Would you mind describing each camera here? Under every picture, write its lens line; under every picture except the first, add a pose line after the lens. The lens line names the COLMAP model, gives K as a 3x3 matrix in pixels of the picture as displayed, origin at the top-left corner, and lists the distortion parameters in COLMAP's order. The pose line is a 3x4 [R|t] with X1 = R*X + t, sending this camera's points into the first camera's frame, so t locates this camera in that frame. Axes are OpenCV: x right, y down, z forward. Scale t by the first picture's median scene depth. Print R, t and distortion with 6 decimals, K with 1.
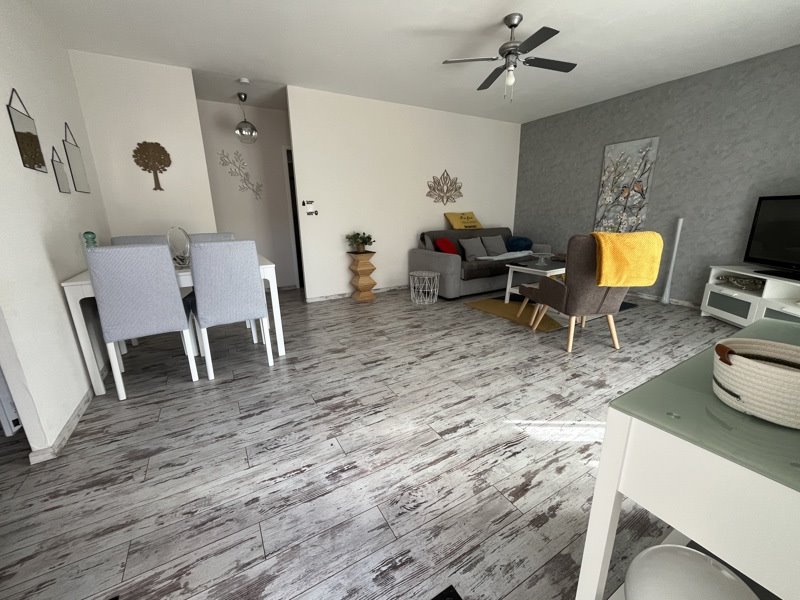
lens RADIAL K [[325.1, 0, 399.4], [0, 325.1, 298.5], [0, 0, 1]] dist [0.000277, -0.000056]
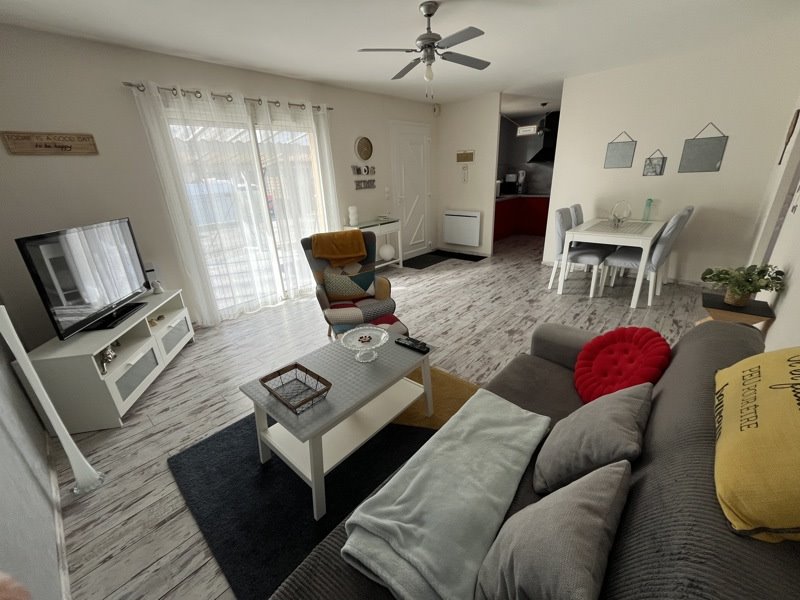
lens RADIAL K [[325.1, 0, 399.9], [0, 325.1, 299.8], [0, 0, 1]] dist [0.000277, -0.000056]
pose [[-0.949512, 0.162528, -0.268351, 0.784667], [-0.025598, 0.812365, 0.582588, -0.695624], [0.312686, 0.560043, -0.767189, 2.076113]]
